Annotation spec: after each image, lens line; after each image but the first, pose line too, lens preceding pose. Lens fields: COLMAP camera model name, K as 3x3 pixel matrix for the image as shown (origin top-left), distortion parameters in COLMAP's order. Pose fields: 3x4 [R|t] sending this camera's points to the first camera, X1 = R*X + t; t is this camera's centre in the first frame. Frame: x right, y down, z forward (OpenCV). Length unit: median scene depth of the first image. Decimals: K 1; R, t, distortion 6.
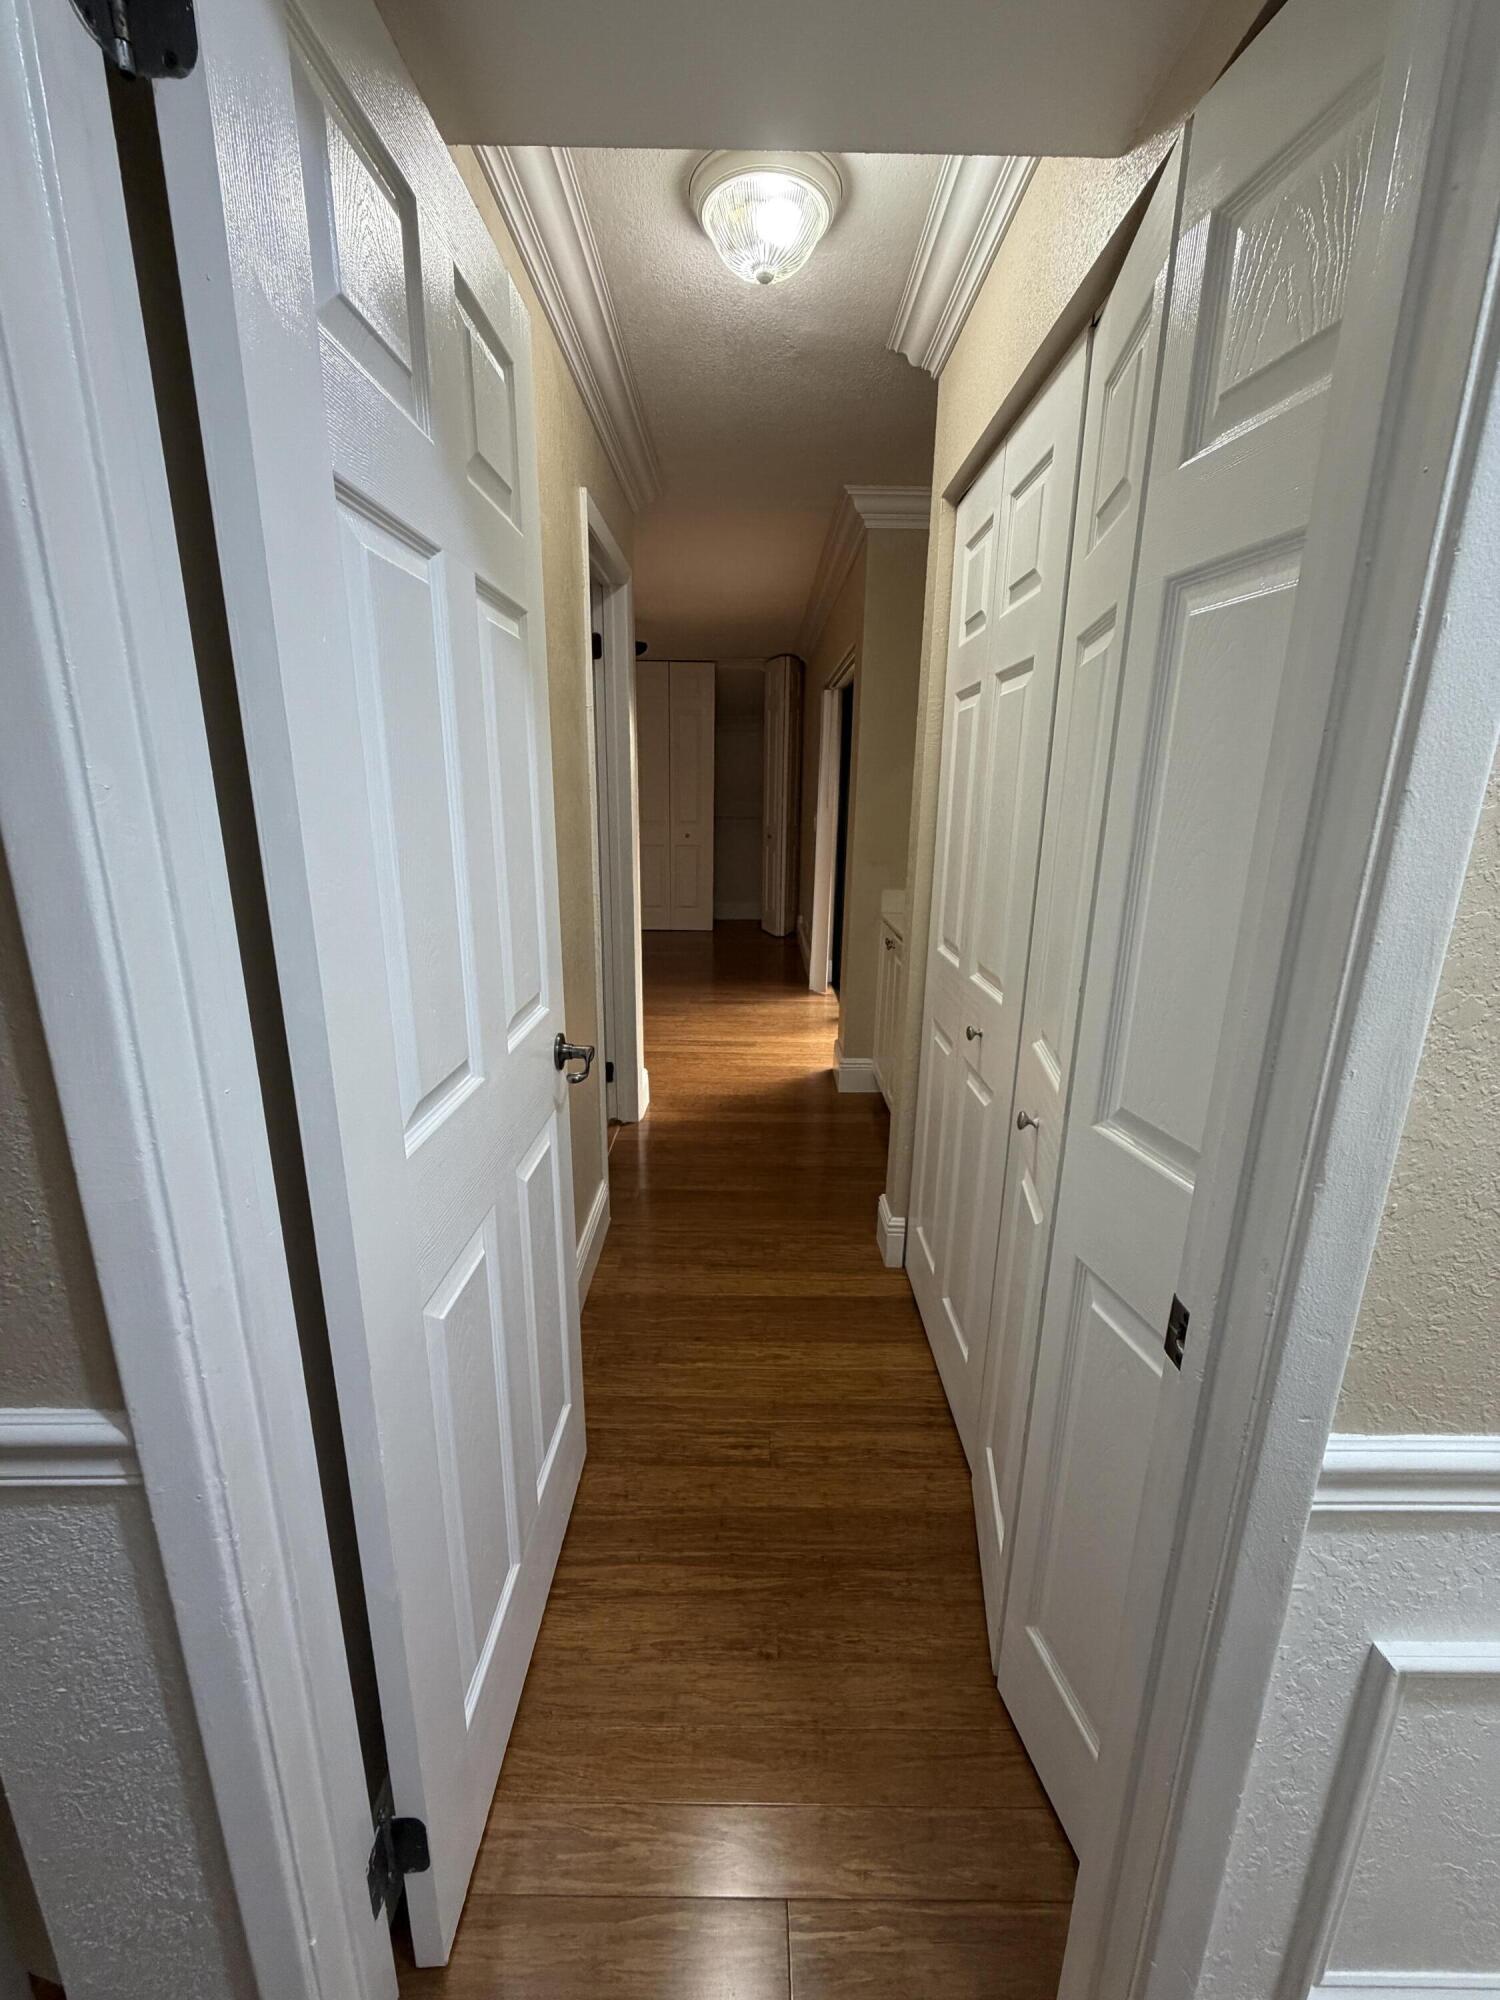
lens RADIAL K [[792.0, 0, 755.8], [0, 792.0, 994.2], [0, 0, 1]] dist [-0.000437, -0.000070]
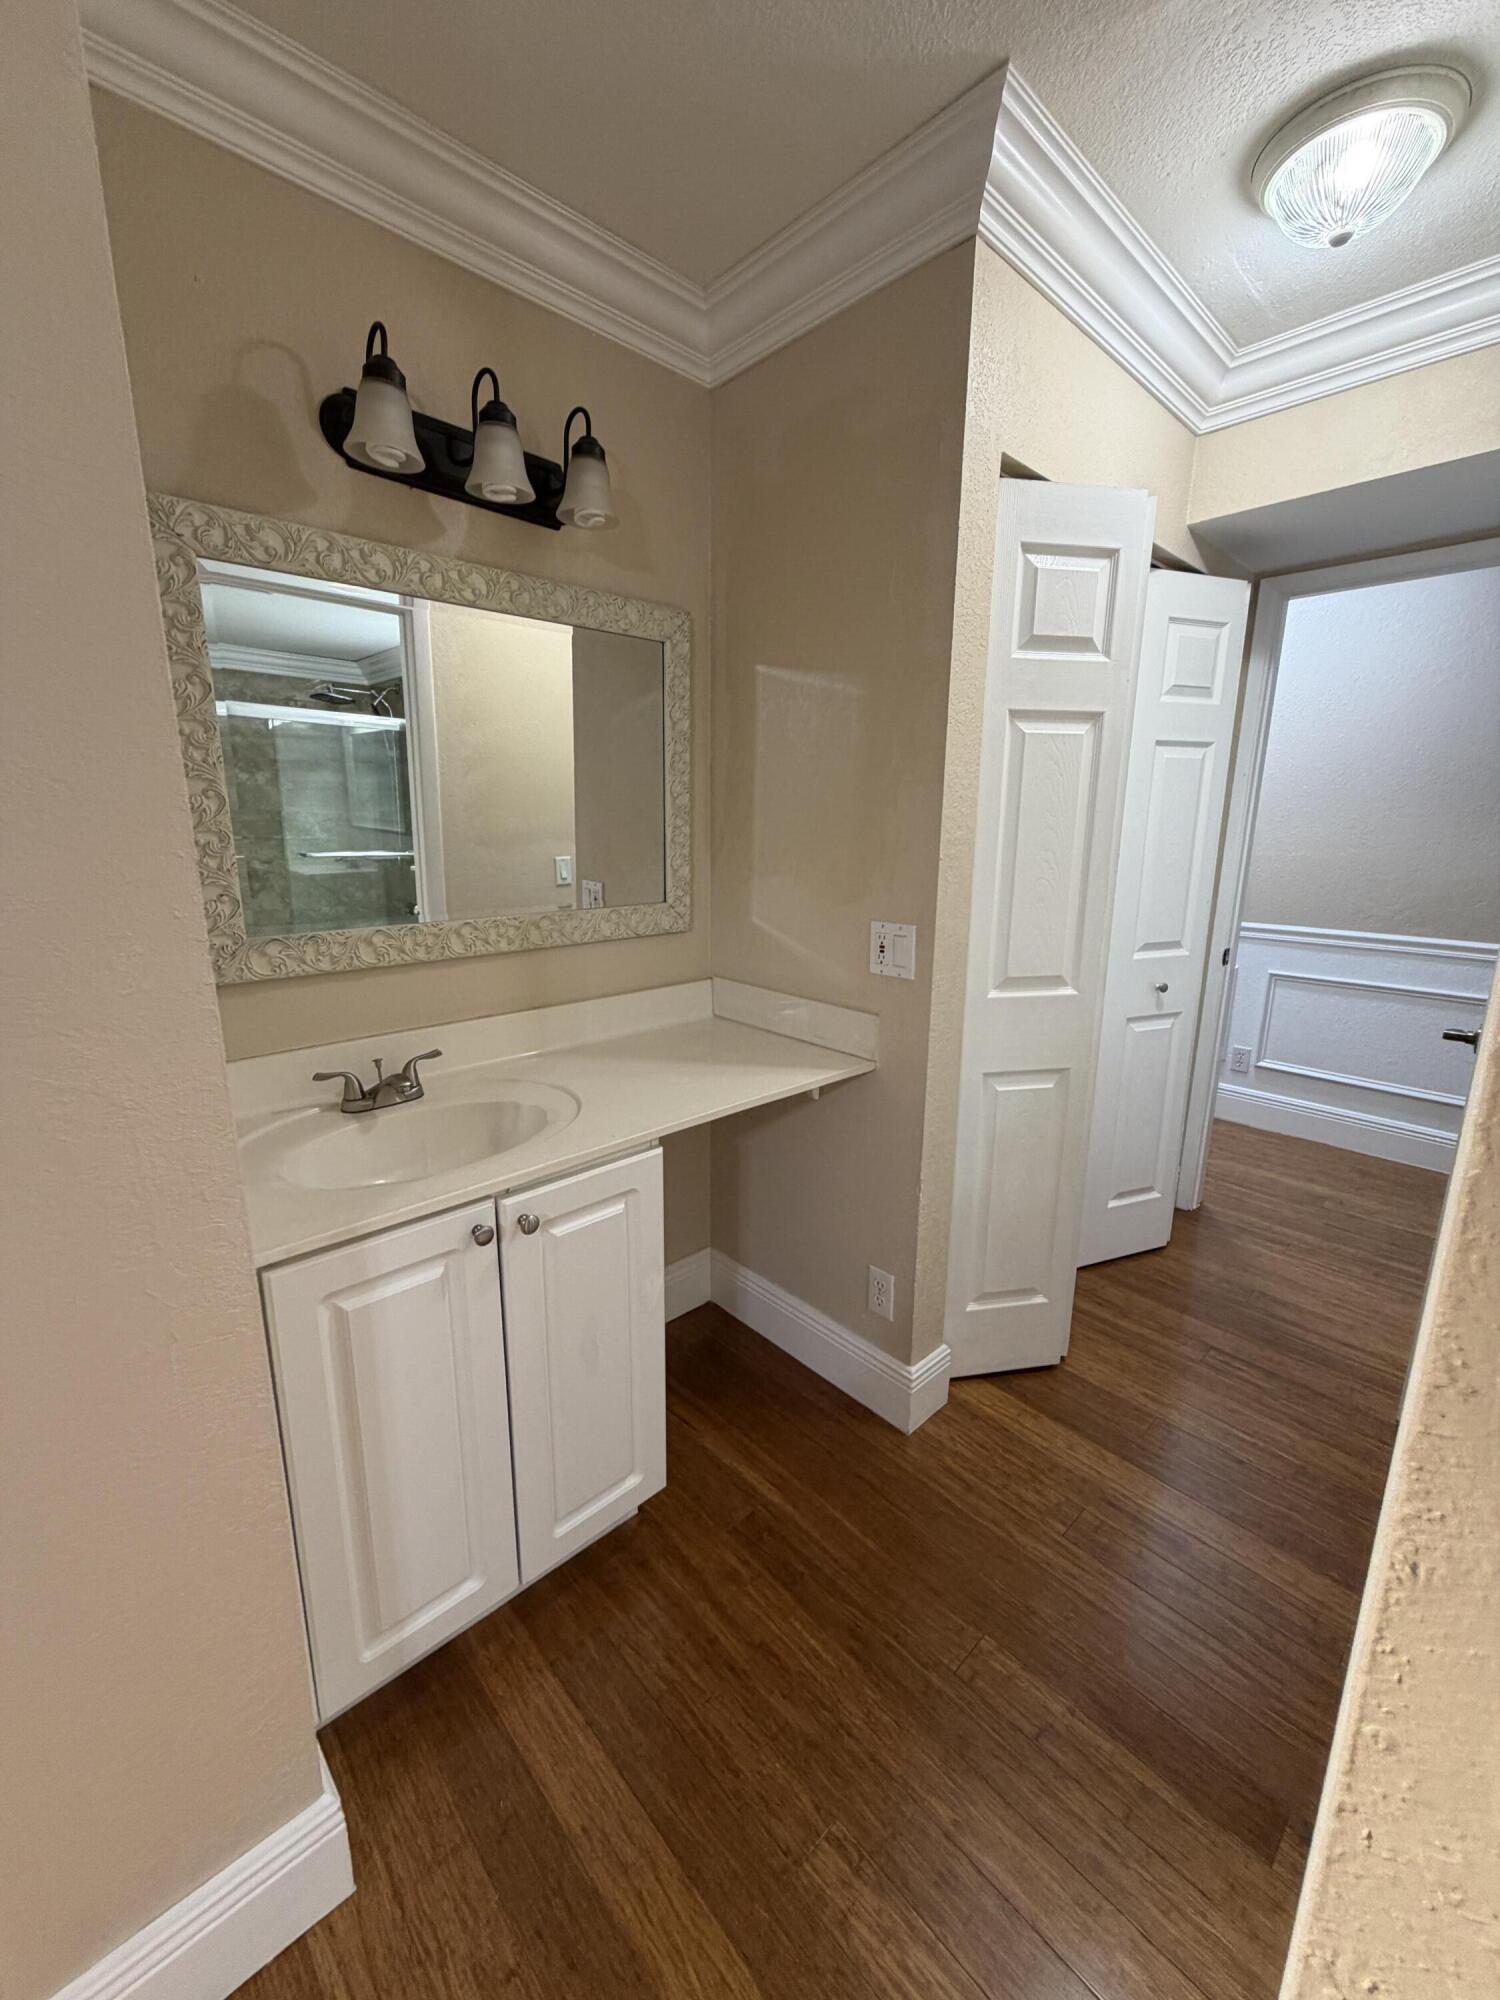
lens RADIAL K [[792.0, 0, 755.8], [0, 792.0, 994.2], [0, 0, 1]] dist [-0.000437, -0.000070]
pose [[-0.681382, -0.174557, 0.710809, -0.313402], [0.169608, 0.907055, 0.385337, -0.582836], [-0.712006, 0.383120, -0.588444, 2.246726]]
